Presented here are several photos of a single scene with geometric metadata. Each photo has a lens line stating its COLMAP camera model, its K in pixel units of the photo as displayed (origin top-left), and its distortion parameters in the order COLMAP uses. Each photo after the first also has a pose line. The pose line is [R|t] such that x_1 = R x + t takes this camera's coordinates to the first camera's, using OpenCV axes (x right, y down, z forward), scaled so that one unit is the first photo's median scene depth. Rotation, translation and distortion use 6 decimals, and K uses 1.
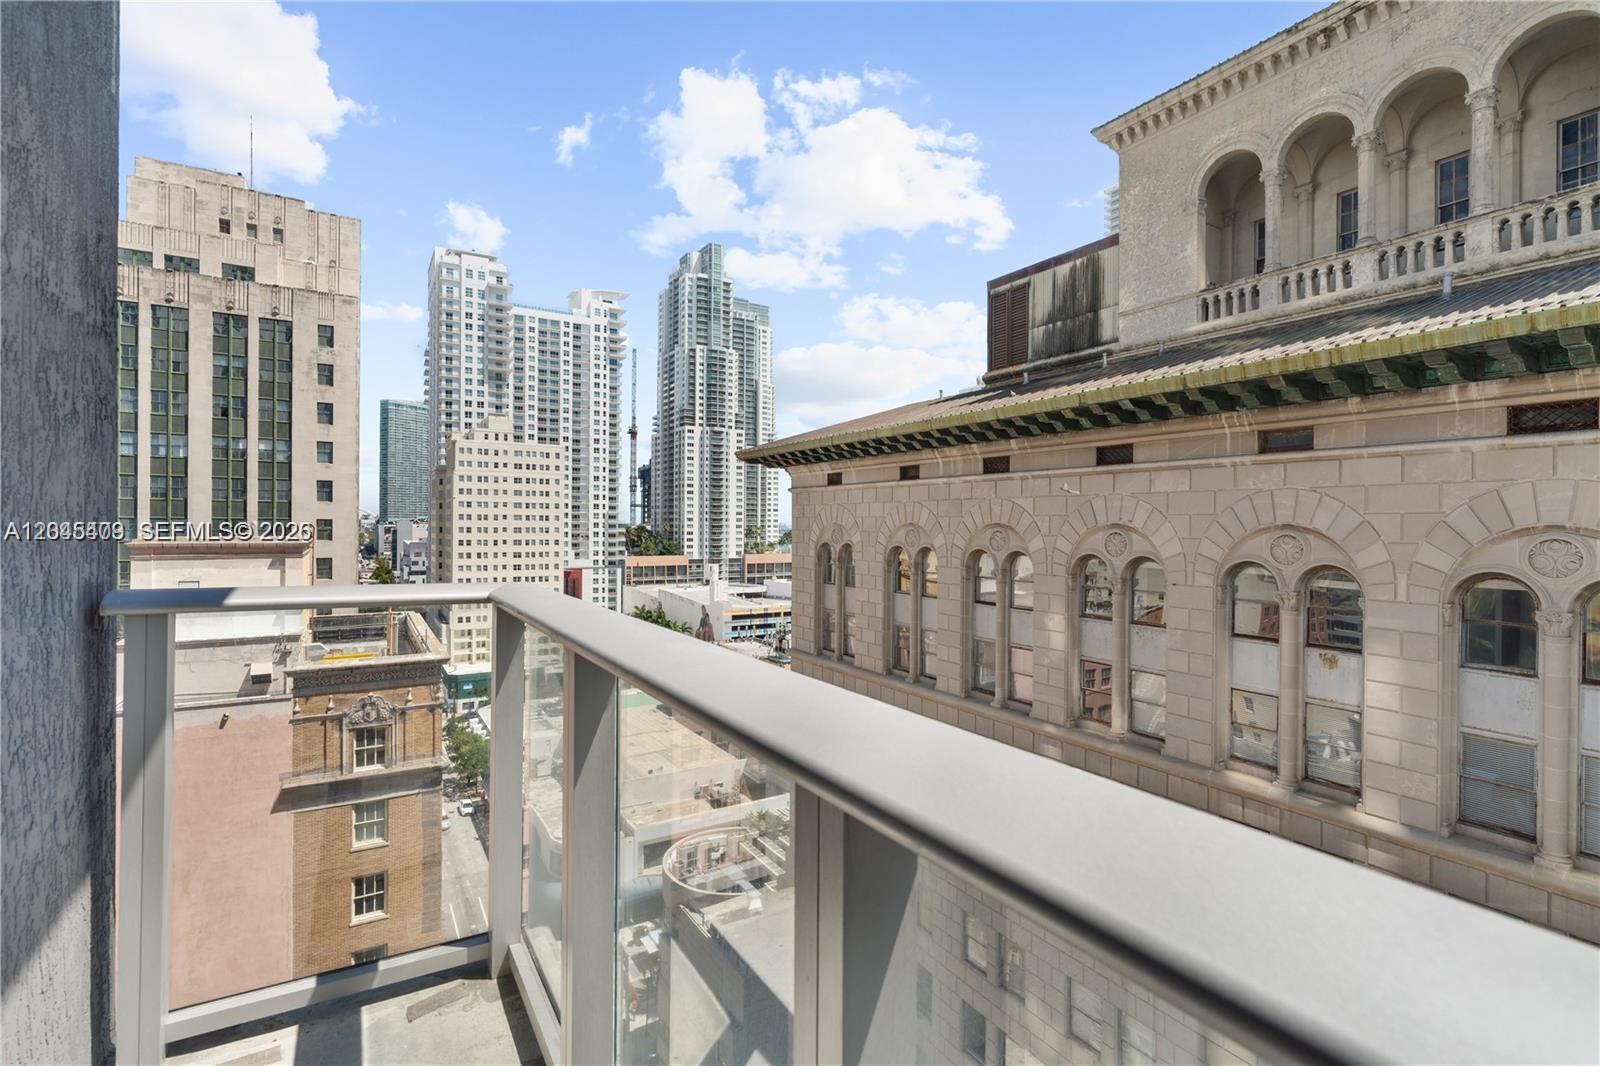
lens RADIAL K [[737.4, 0, 801.7], [0, 737.4, 530.1], [0, 0, 1]] dist [-0.008746, 0.003163]
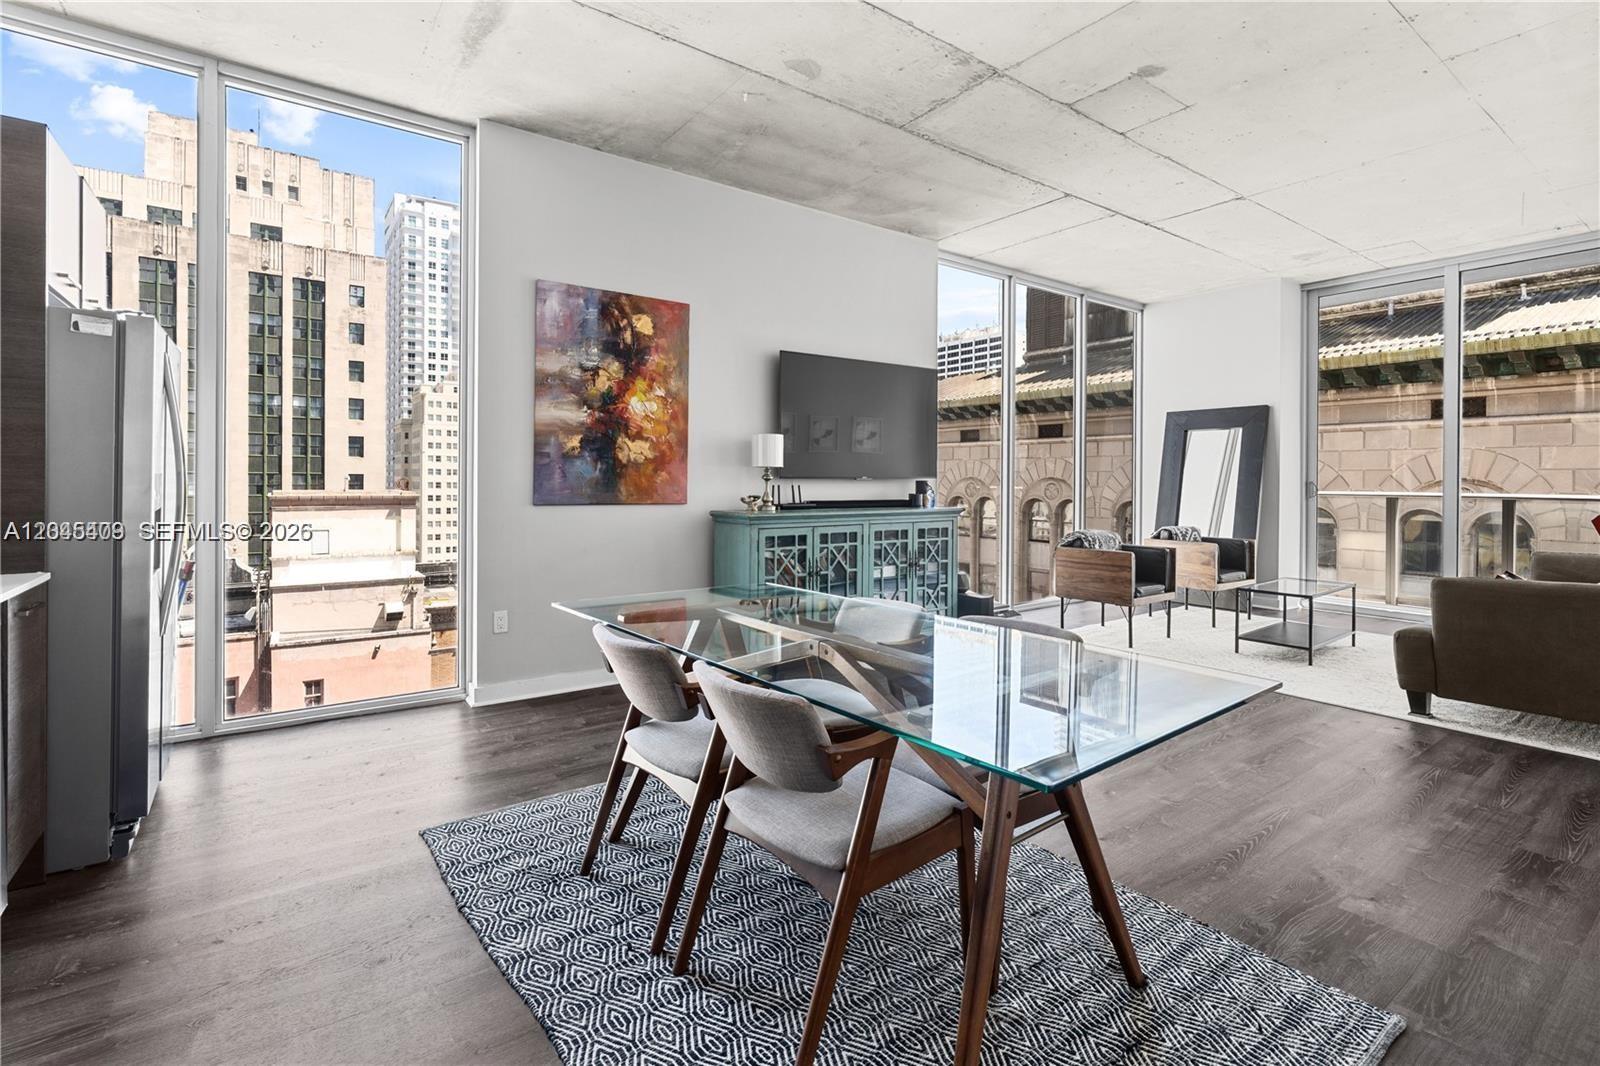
lens RADIAL K [[737.4, 0, 822.1], [0, 737.4, 487.7], [0, 0, 1]] dist [-0.008746, 0.003163]
pose [[0.996790, -0.001580, 0.080048, -0.087203], [0.001257, 0.999991, 0.004088, 0.001076], [-0.080054, -0.003974, 0.996783, -0.086707]]
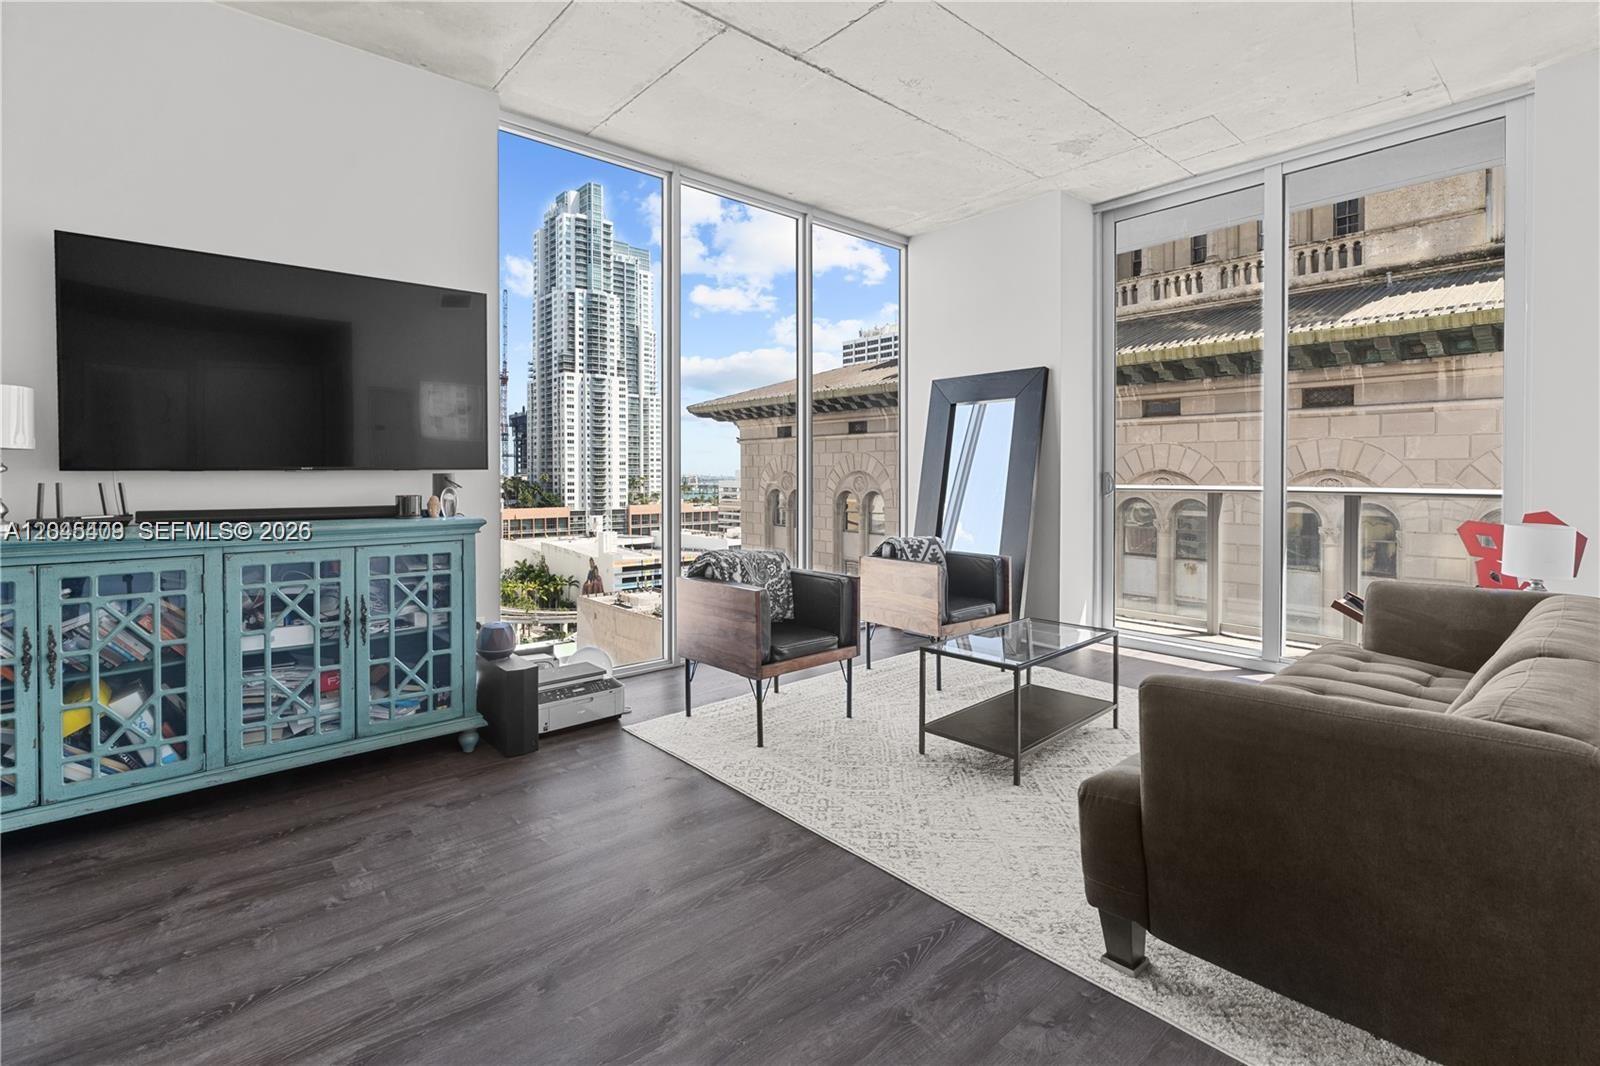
lens RADIAL K [[737.4, 0, 817.7], [0, 737.4, 486.4], [0, 0, 1]] dist [-0.008746, 0.003163]
pose [[0.984407, -0.009136, 0.175667, -0.053977], [0.007496, 0.999922, 0.009997, 0.001209], [-0.175745, -0.008525, 0.984399, -0.059665]]
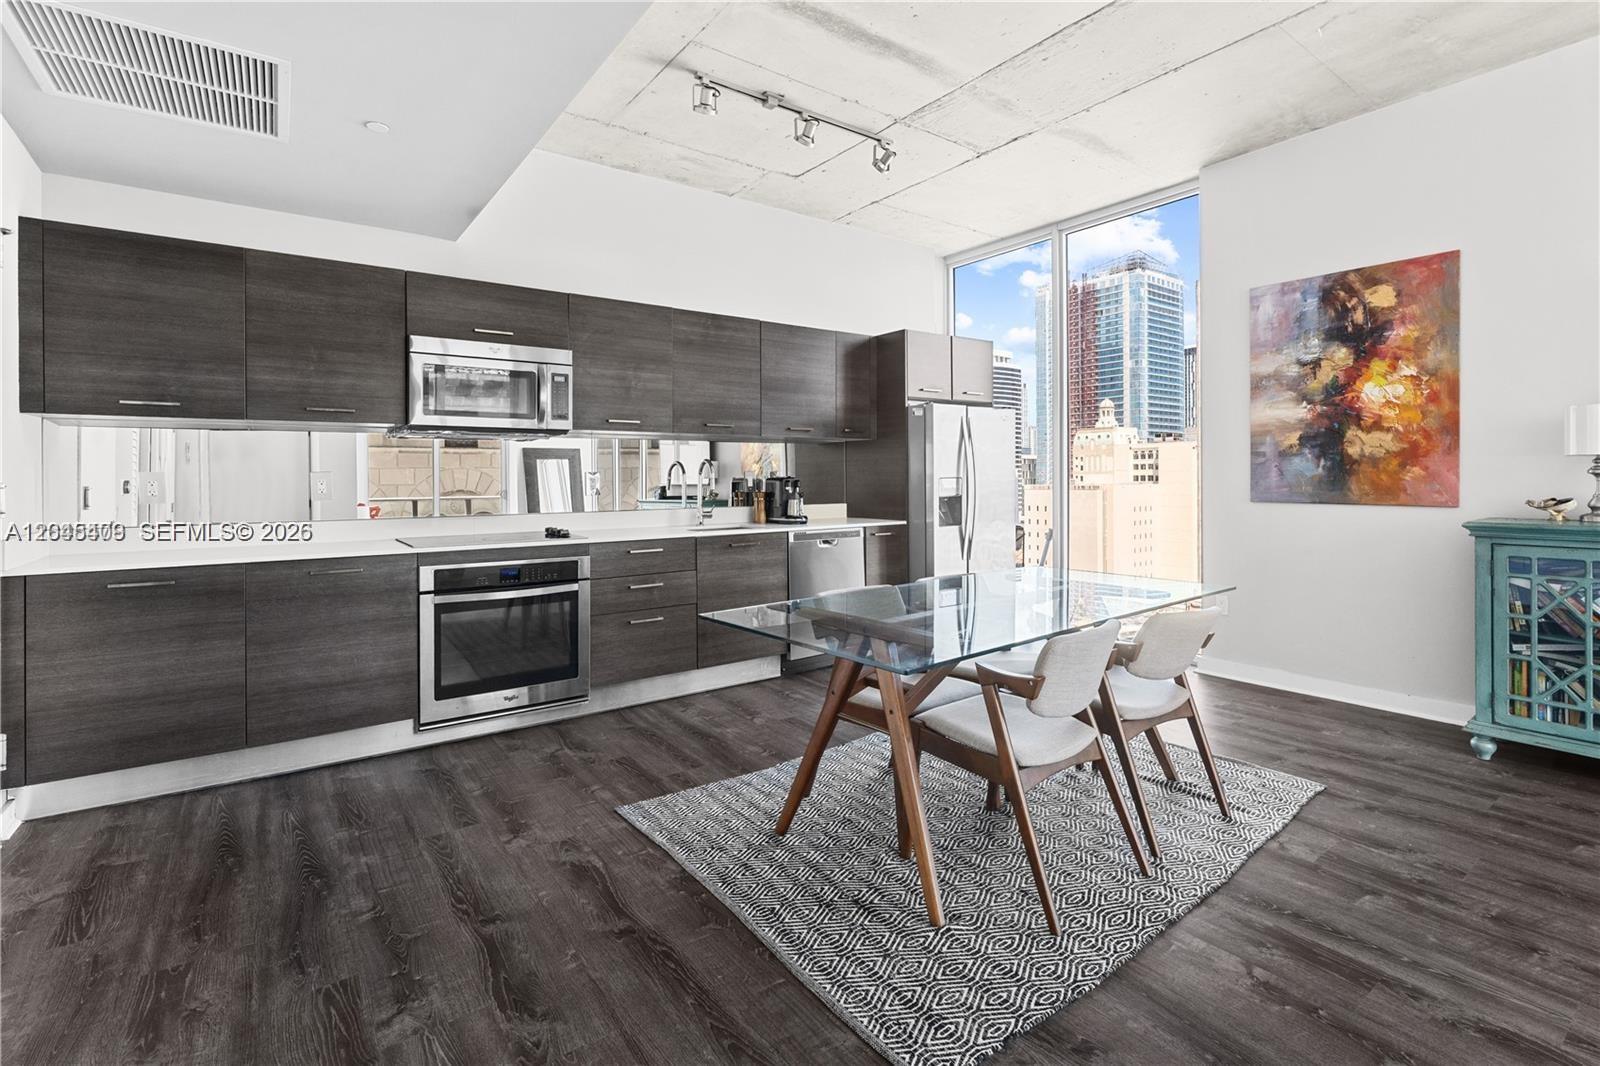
lens RADIAL K [[737.4, 0, 779.4], [0, 737.4, 482.0], [0, 0, 1]] dist [-0.008746, 0.003163]
pose [[0.061271, -0.003215, -0.998116, 1.040255], [0.000974, 0.999995, -0.003161, 0.003109], [0.998121, -0.000778, 0.061274, 0.365992]]
